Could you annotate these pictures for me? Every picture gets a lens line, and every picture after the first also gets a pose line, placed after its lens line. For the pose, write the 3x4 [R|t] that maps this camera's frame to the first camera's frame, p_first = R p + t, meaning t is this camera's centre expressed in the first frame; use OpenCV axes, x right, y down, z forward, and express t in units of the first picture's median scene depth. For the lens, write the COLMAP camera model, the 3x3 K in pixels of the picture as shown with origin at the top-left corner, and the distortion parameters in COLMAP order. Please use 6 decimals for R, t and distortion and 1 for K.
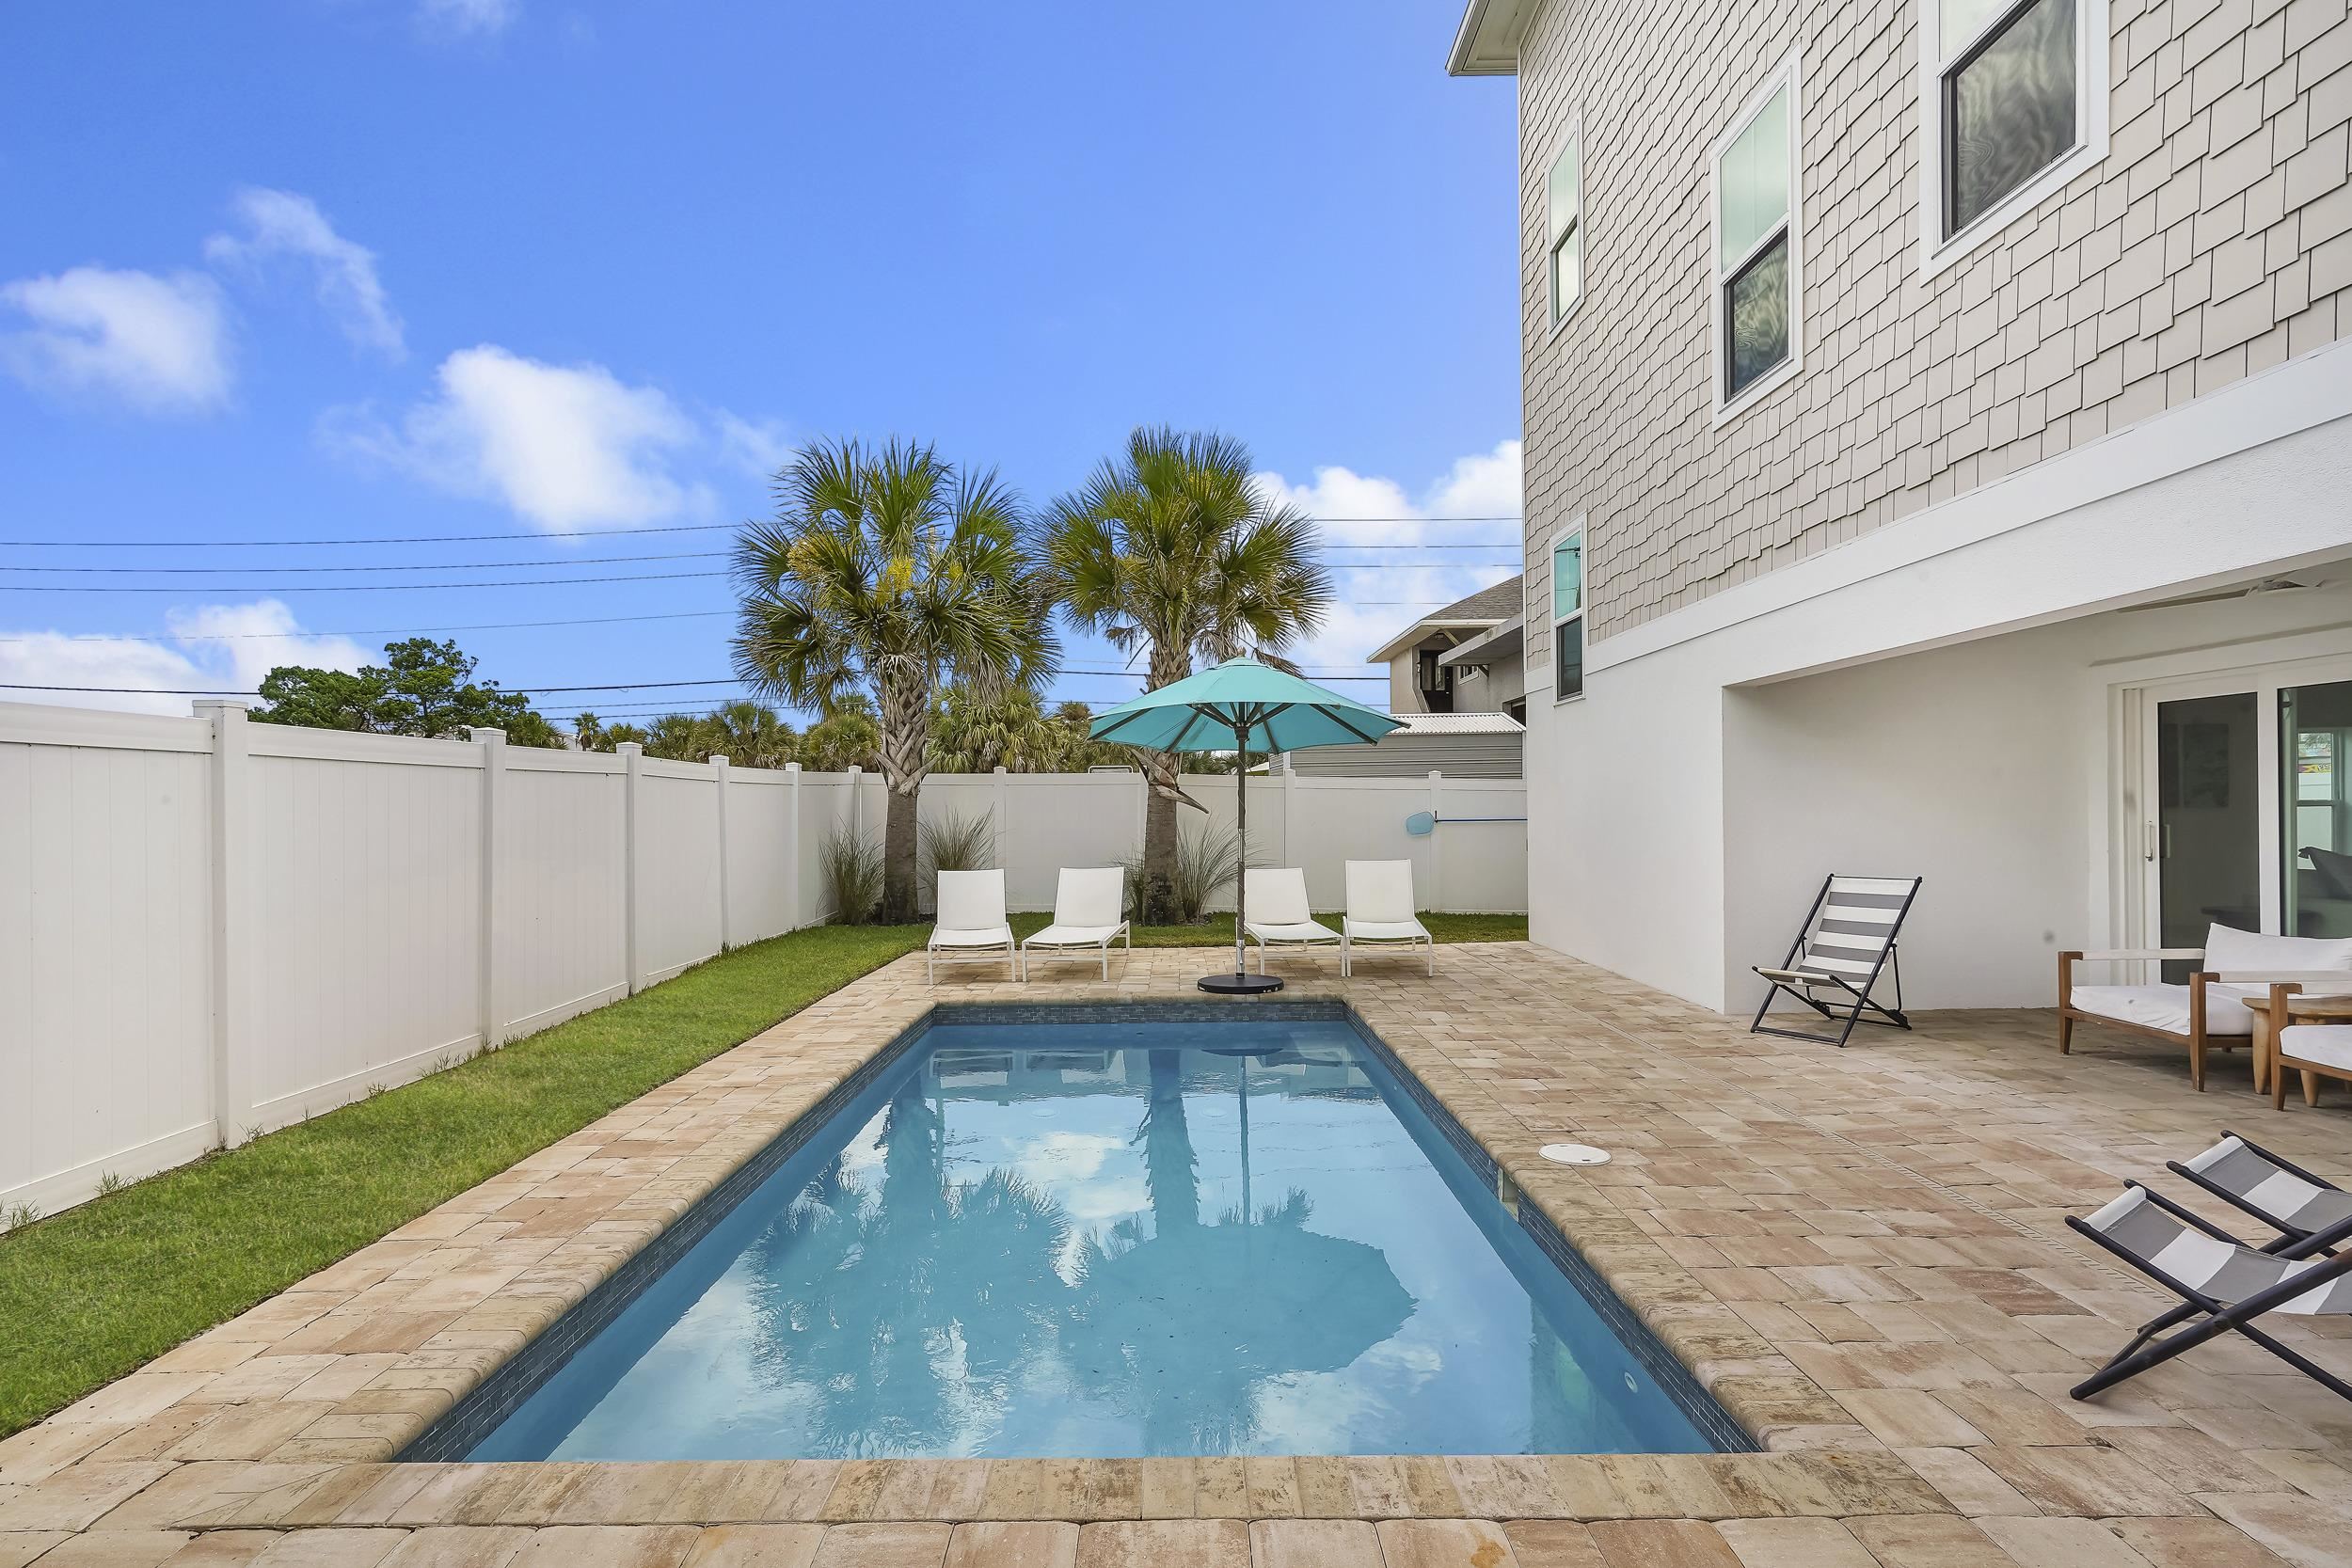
lens RADIAL K [[1159.1, 0, 1170.2], [0, 1159.1, 782.1], [0, 0, 1]] dist [-0.004766, 0.002450]
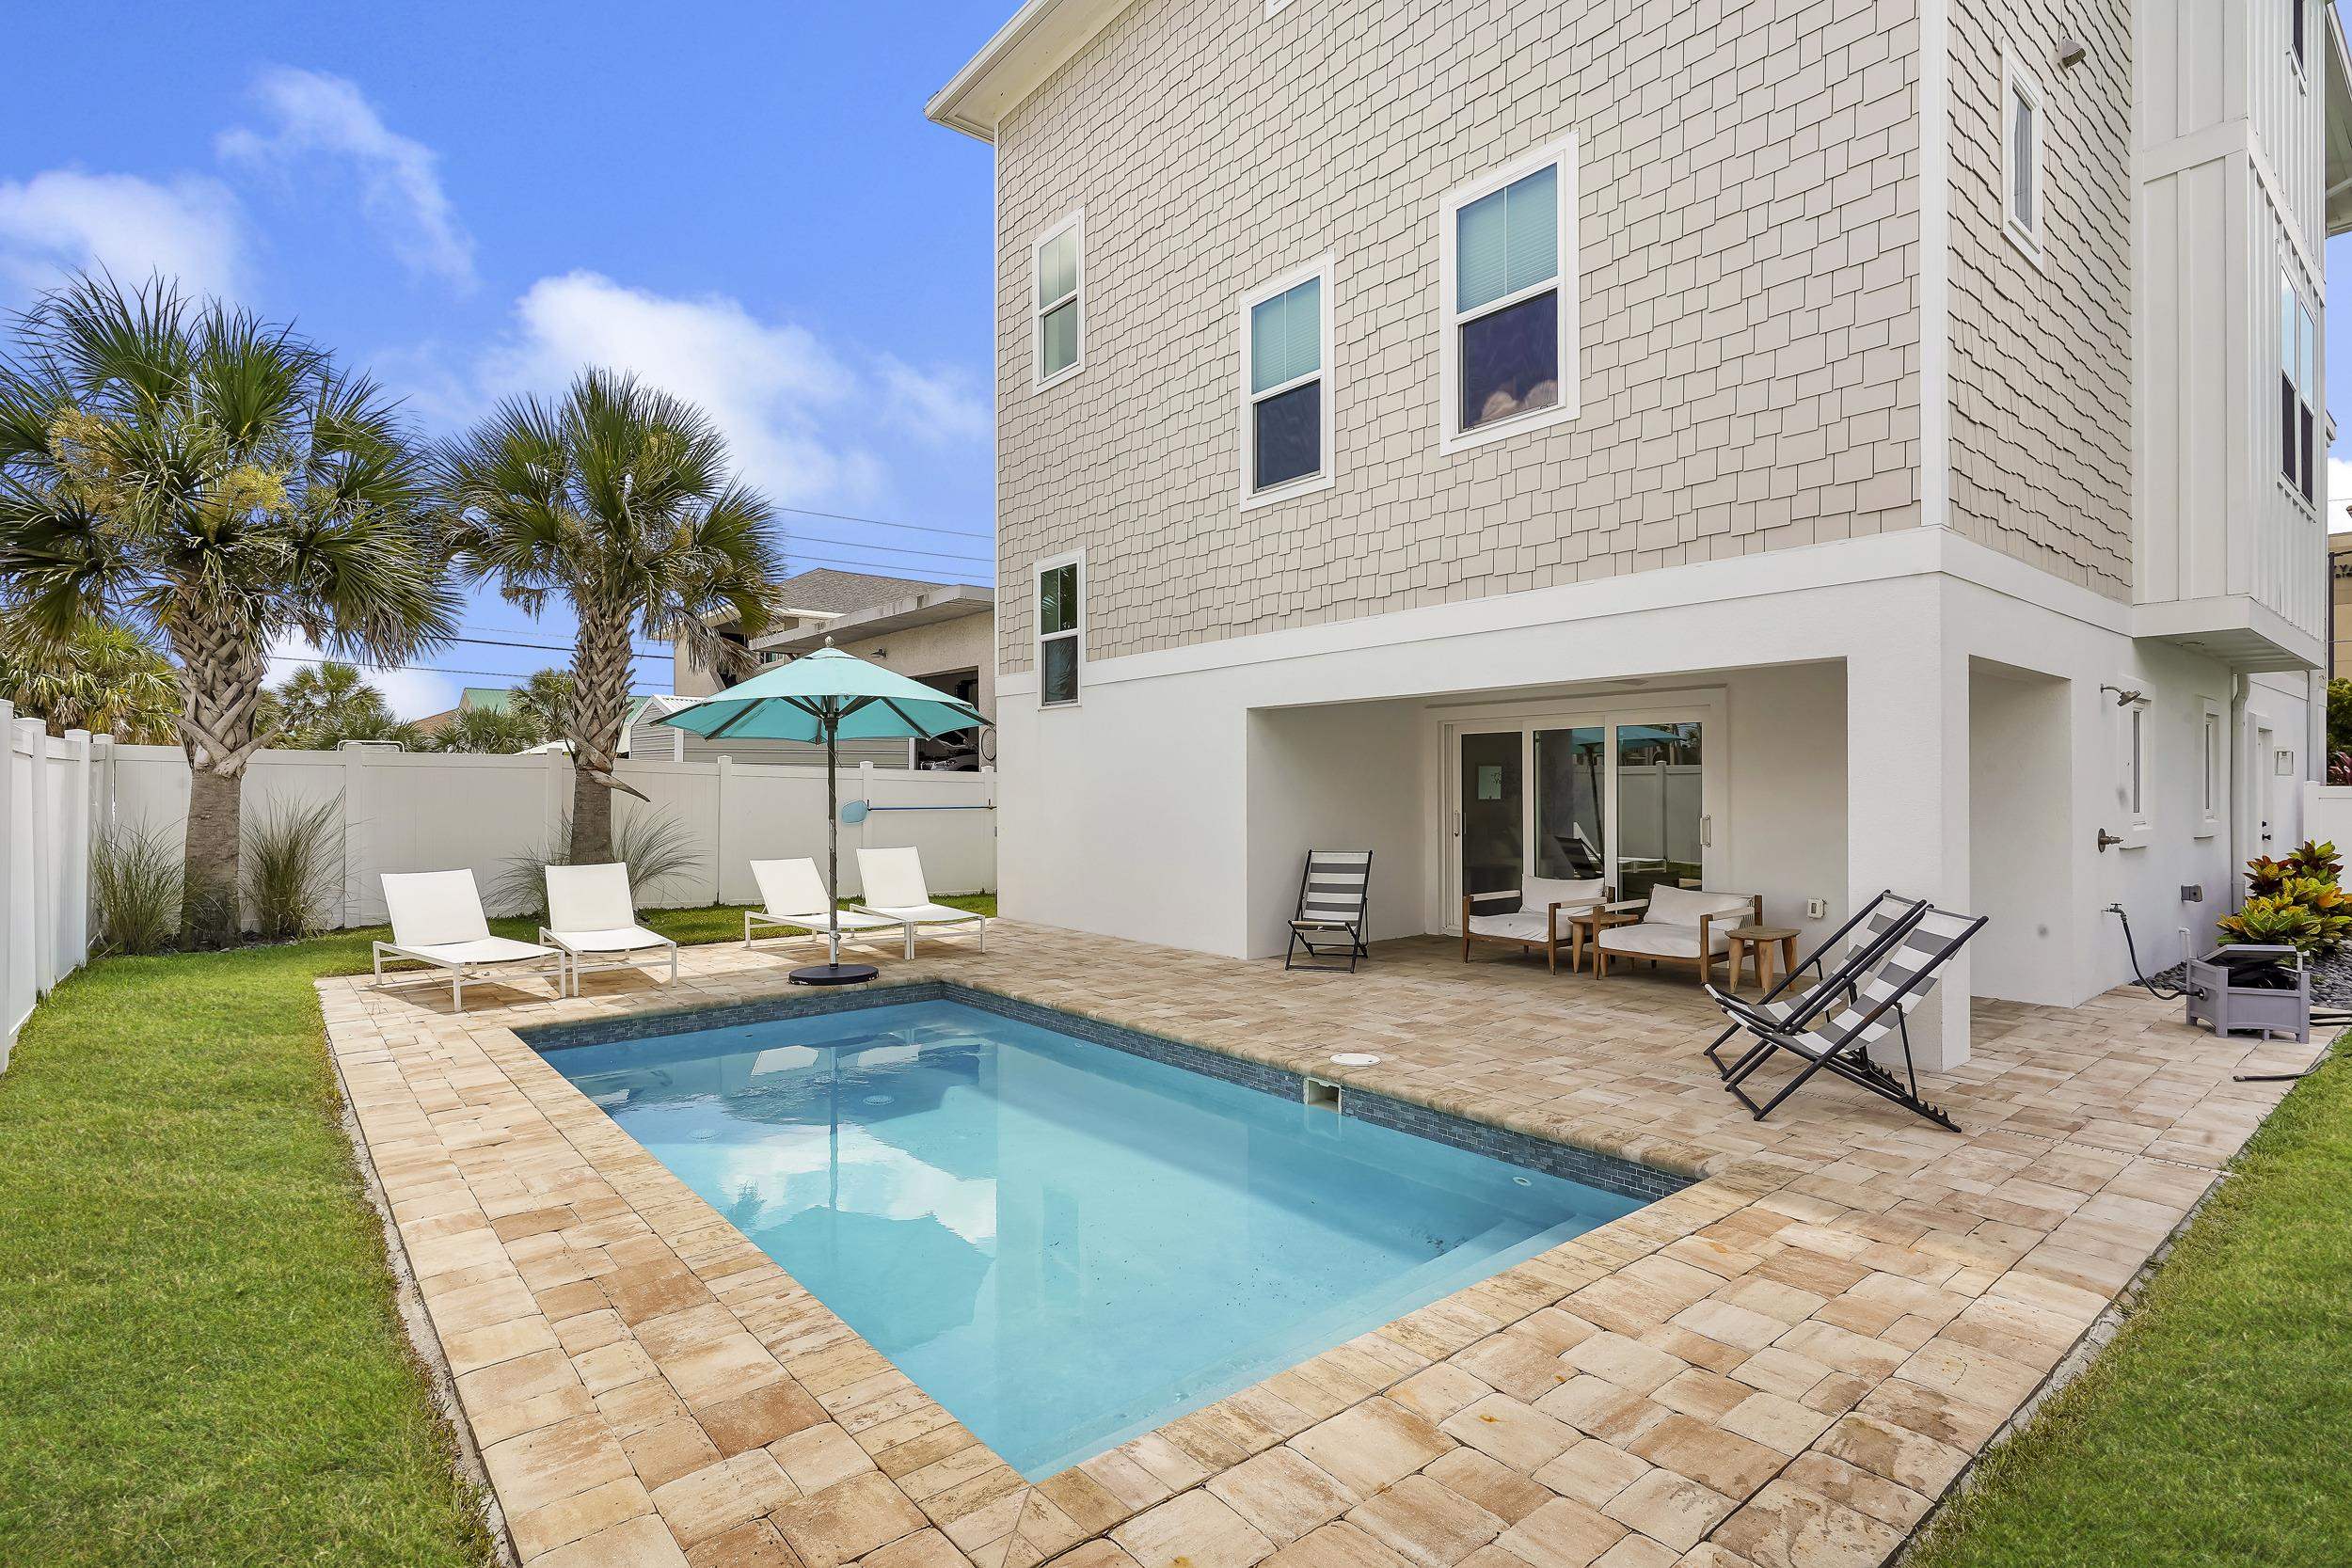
lens RADIAL K [[1151.7, 0, 1169.1], [0, 1151.7, 747.0], [0, 0, 1]] dist [-0.007943, 0.001889]
pose [[0.768361, 0.032131, 0.639210, -0.583602], [-0.021336, 0.999470, -0.024593, -0.007098], [-0.639661, 0.005258, 0.768639, 0.080749]]
